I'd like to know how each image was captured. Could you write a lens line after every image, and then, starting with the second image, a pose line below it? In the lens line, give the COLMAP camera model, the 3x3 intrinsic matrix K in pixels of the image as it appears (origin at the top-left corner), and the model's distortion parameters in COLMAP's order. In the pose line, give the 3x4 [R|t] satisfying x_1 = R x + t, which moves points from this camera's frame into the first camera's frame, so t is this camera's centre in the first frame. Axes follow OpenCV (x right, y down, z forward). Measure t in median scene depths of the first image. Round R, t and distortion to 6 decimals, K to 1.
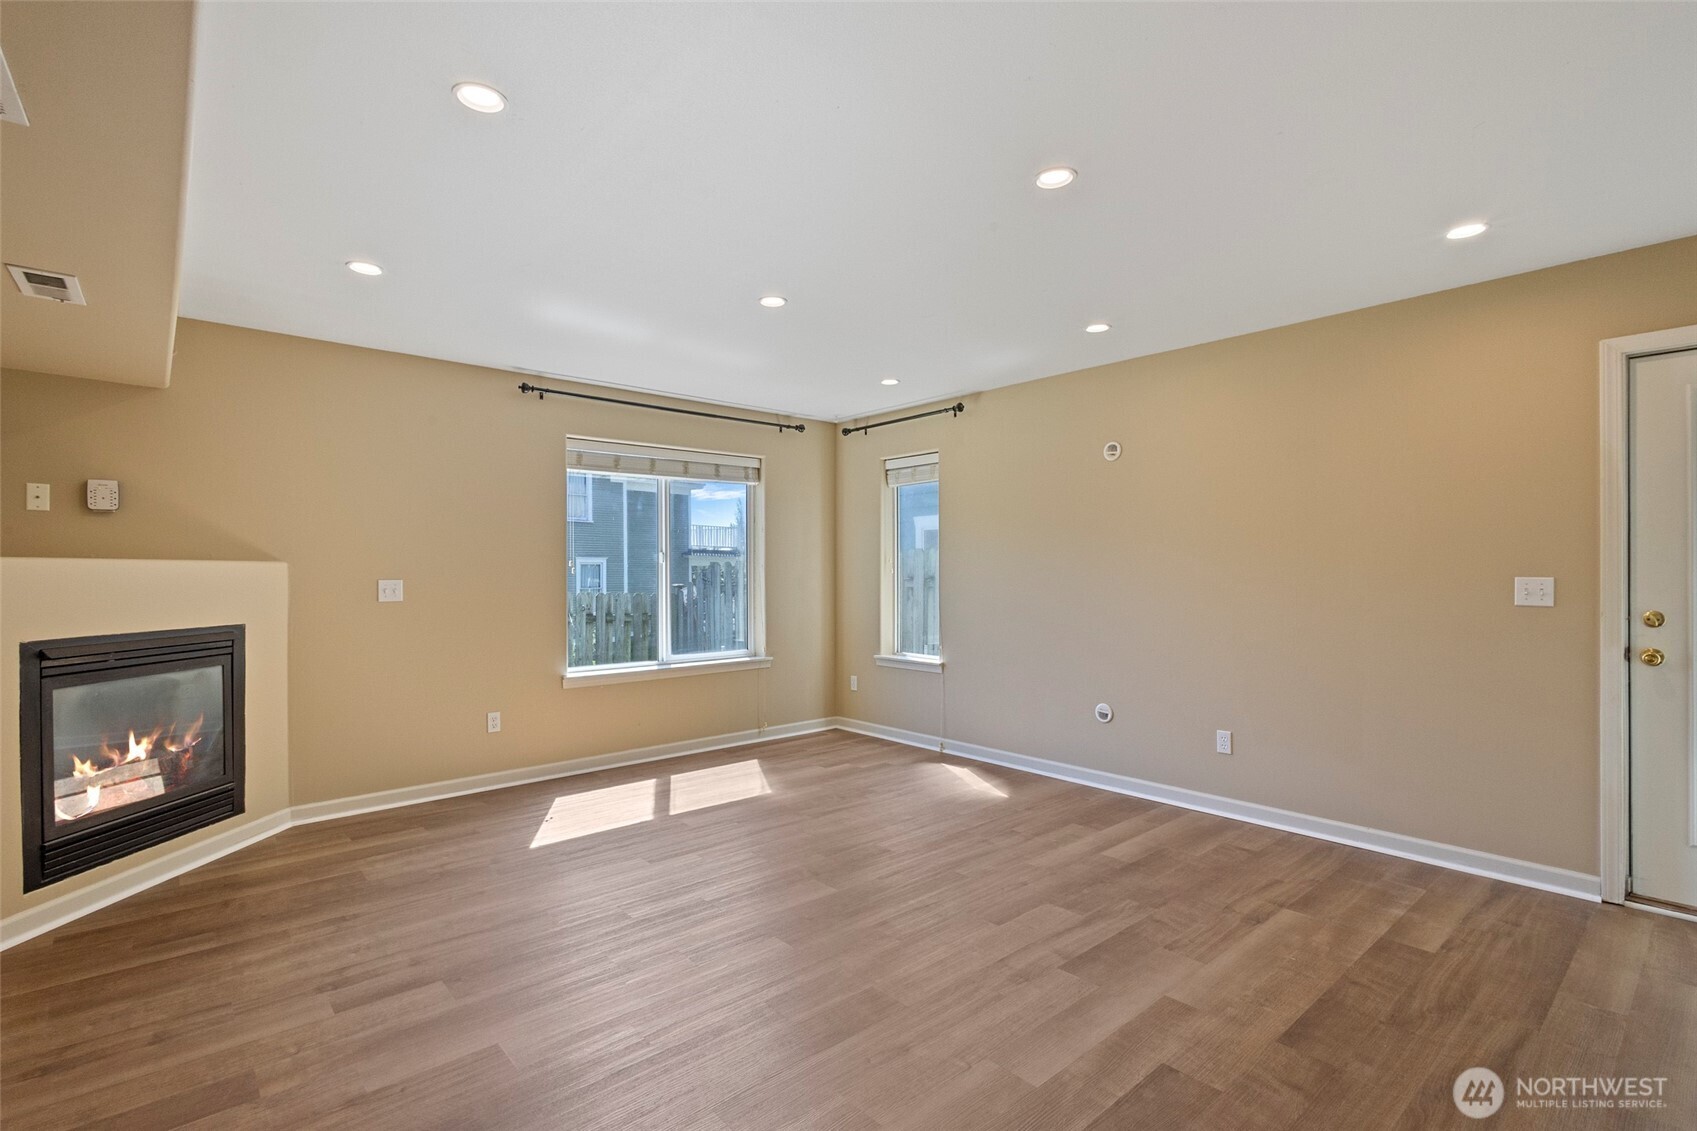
lens RADIAL K [[789.2, 0, 848.5], [0, 789.2, 565.5], [0, 0, 1]] dist [0.004367, -0.000251]
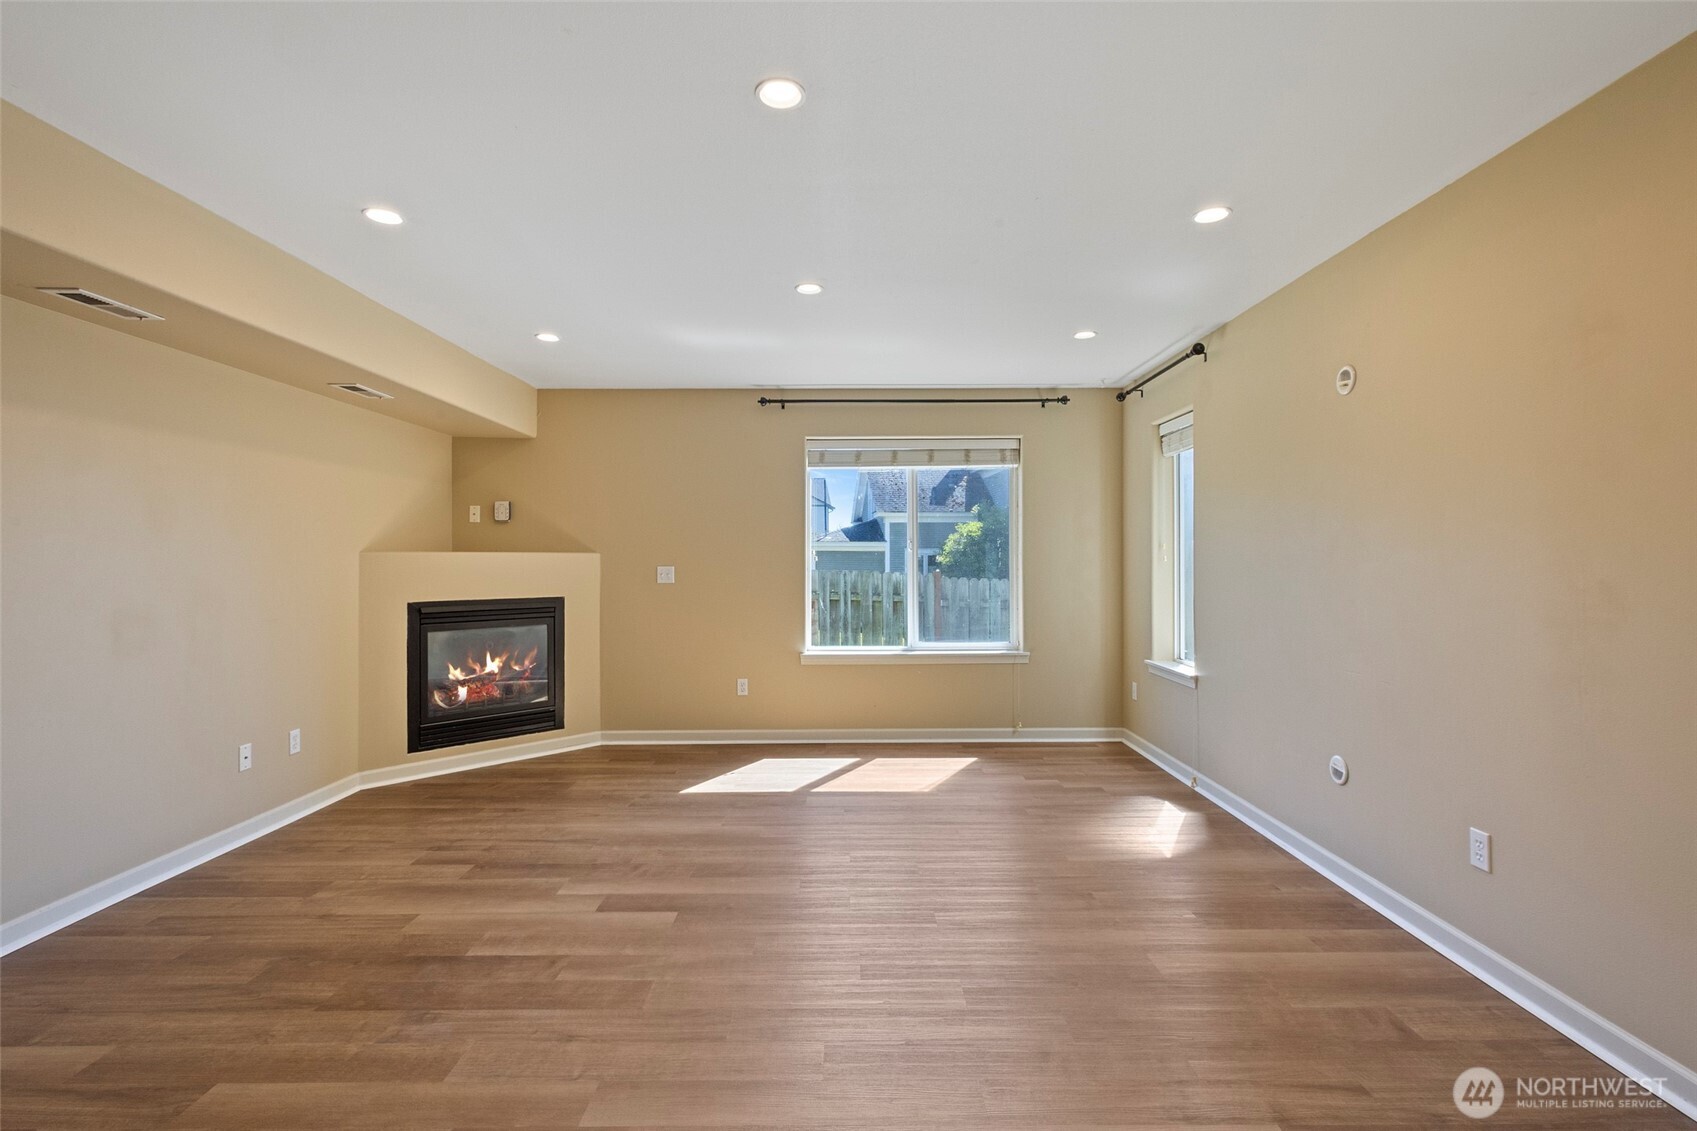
lens RADIAL K [[786.9, 0, 853.0], [0, 786.9, 549.5], [0, 0, 1]] dist [0.001885, -0.000467]
pose [[0.752148, -0.008366, -0.658942, 0.461562], [0.005599, 0.999964, -0.006305, 0.000659], [0.658971, 0.001053, 0.752168, 0.223939]]
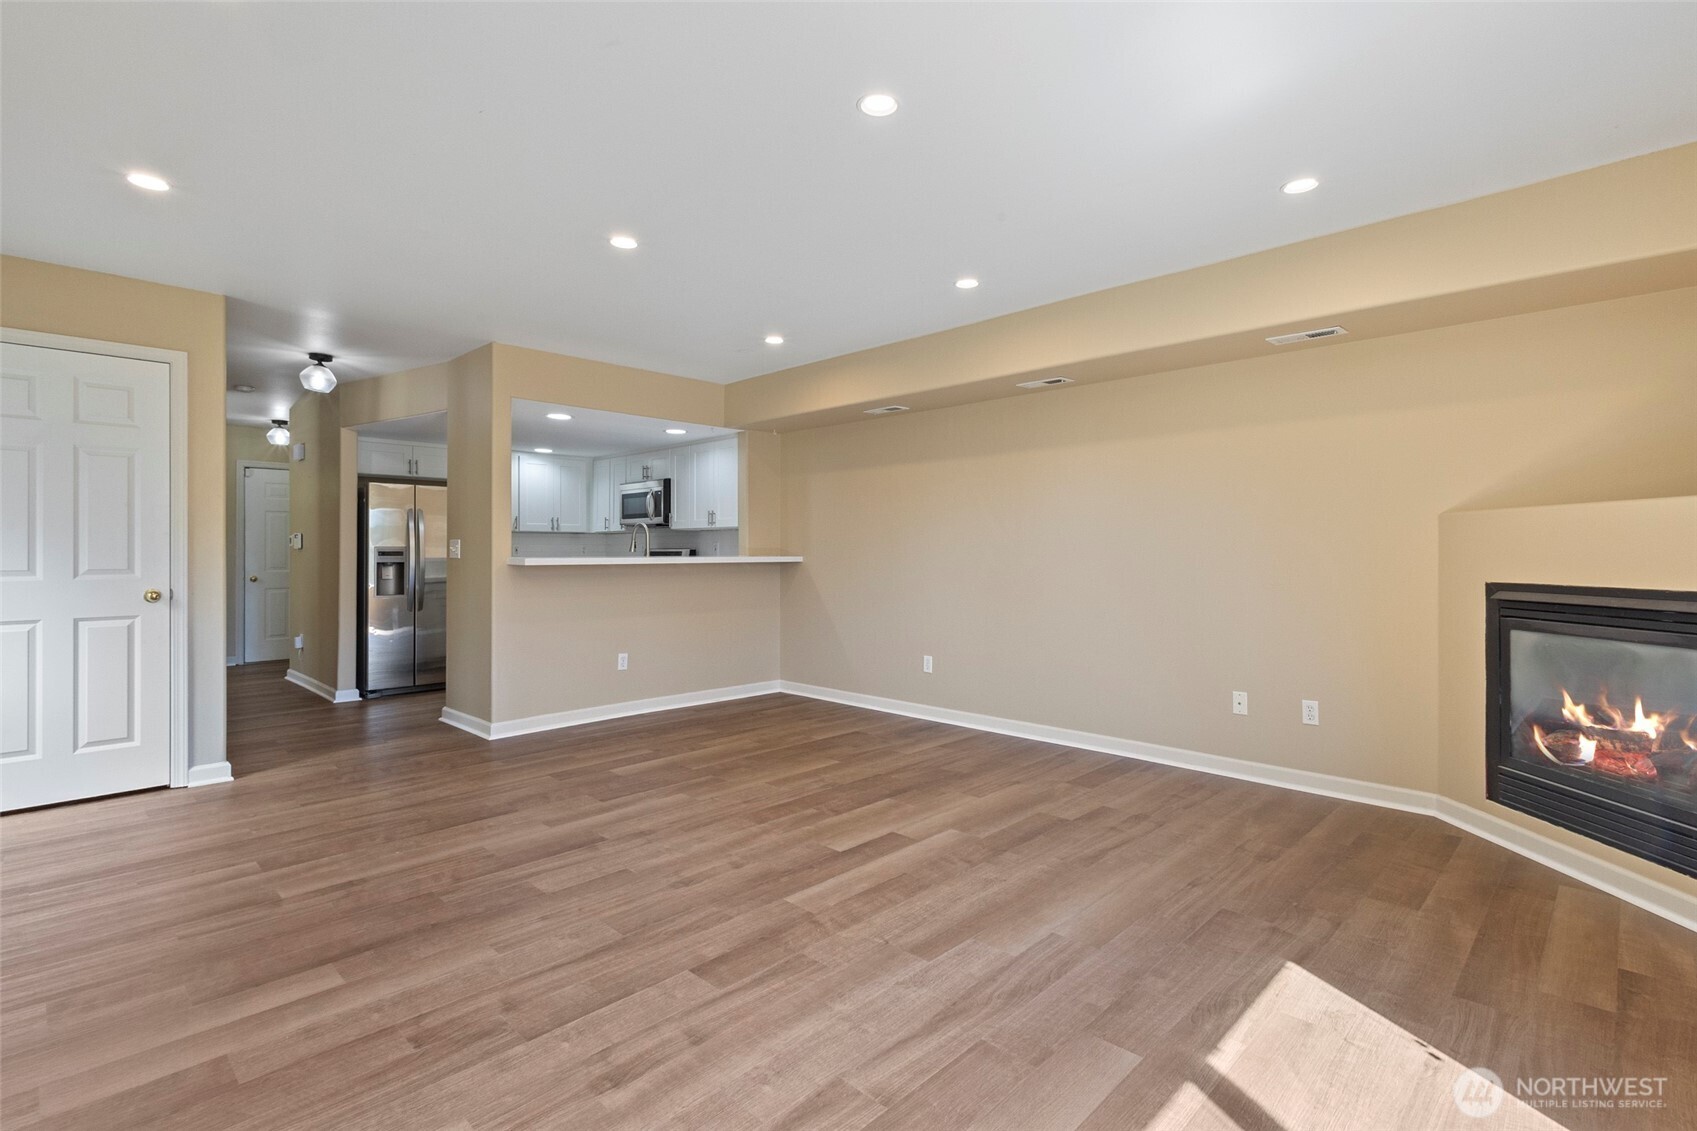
lens RADIAL K [[786.9, 0, 853.0], [0, 786.9, 549.5], [0, 0, 1]] dist [0.001885, -0.000467]
pose [[-0.997319, 0.004284, -0.073047, -0.019243], [0.005091, 0.999928, -0.010872, 0.034962], [0.072995, -0.011215, -0.997269, 1.268323]]
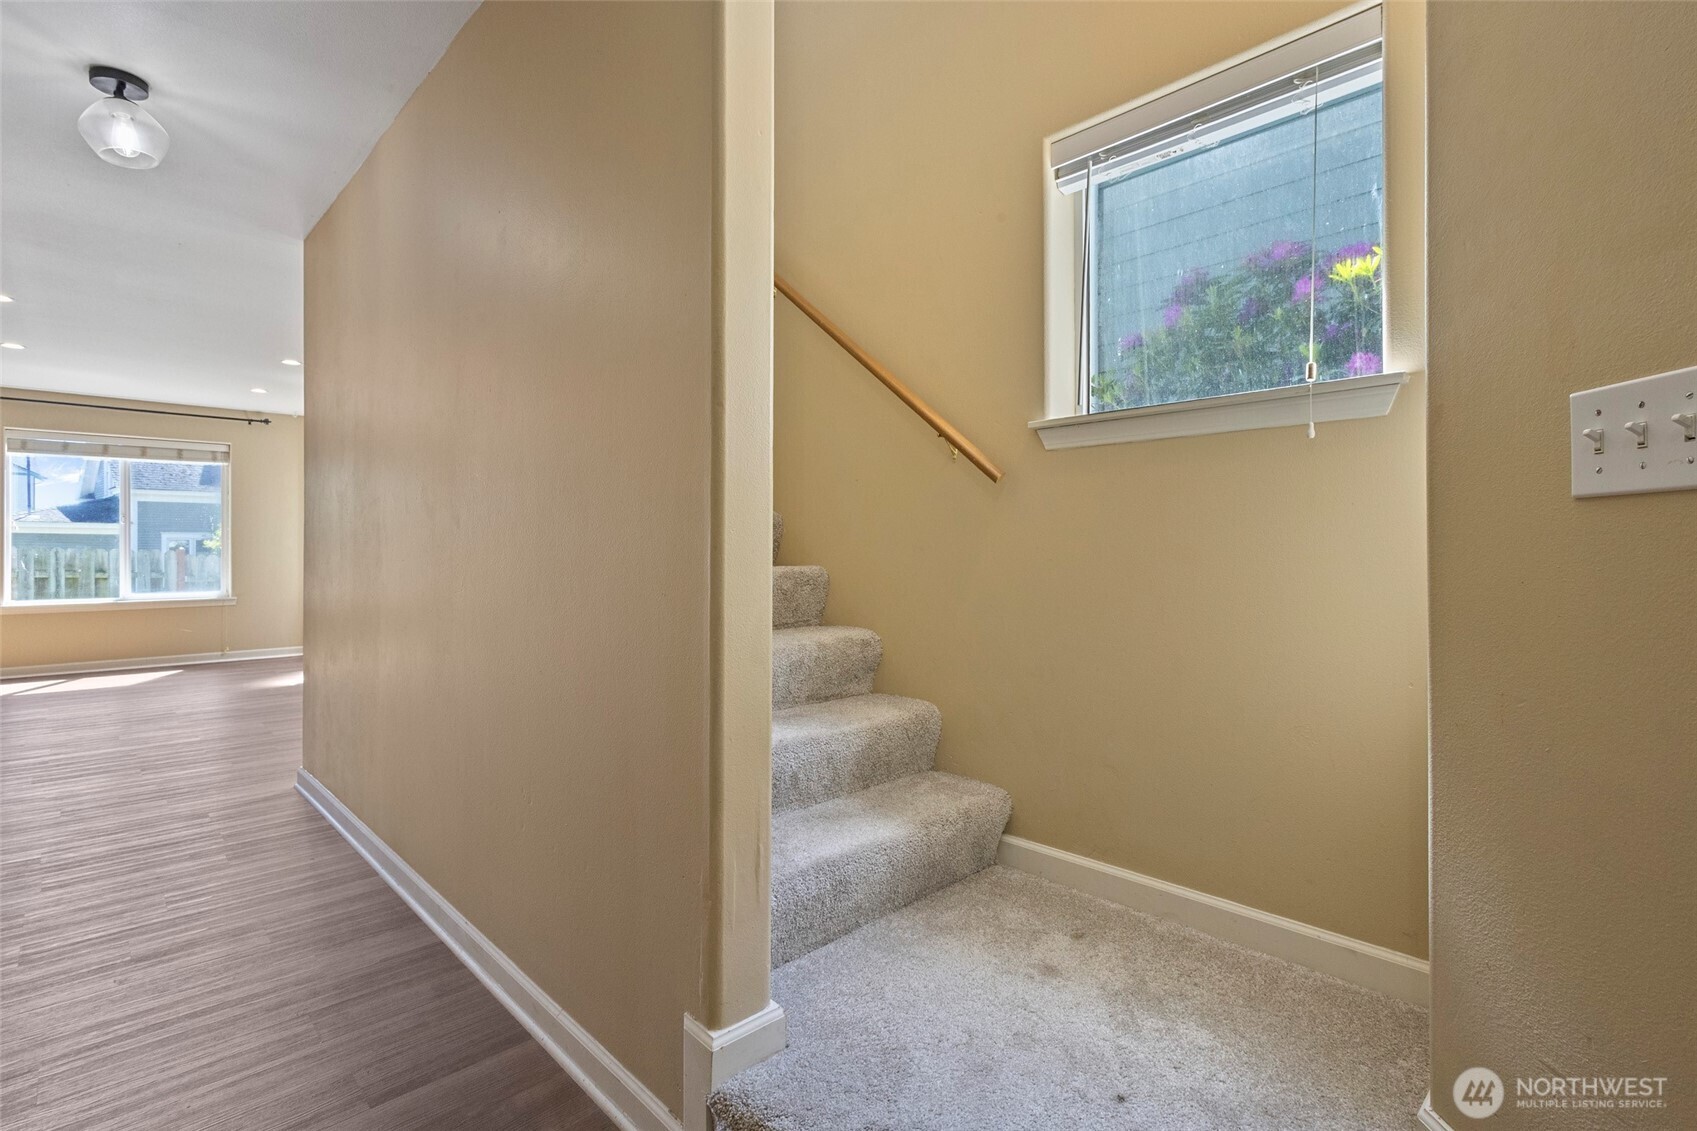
lens RADIAL K [[786.9, 0, 853.0], [0, 786.9, 549.5], [0, 0, 1]] dist [0.001885, -0.000467]
pose [[0.998559, 0.002605, 0.053610, 1.113906], [-0.002852, 0.999986, 0.004533, 0.037950], [-0.053598, -0.004679, 0.998552, -0.468844]]
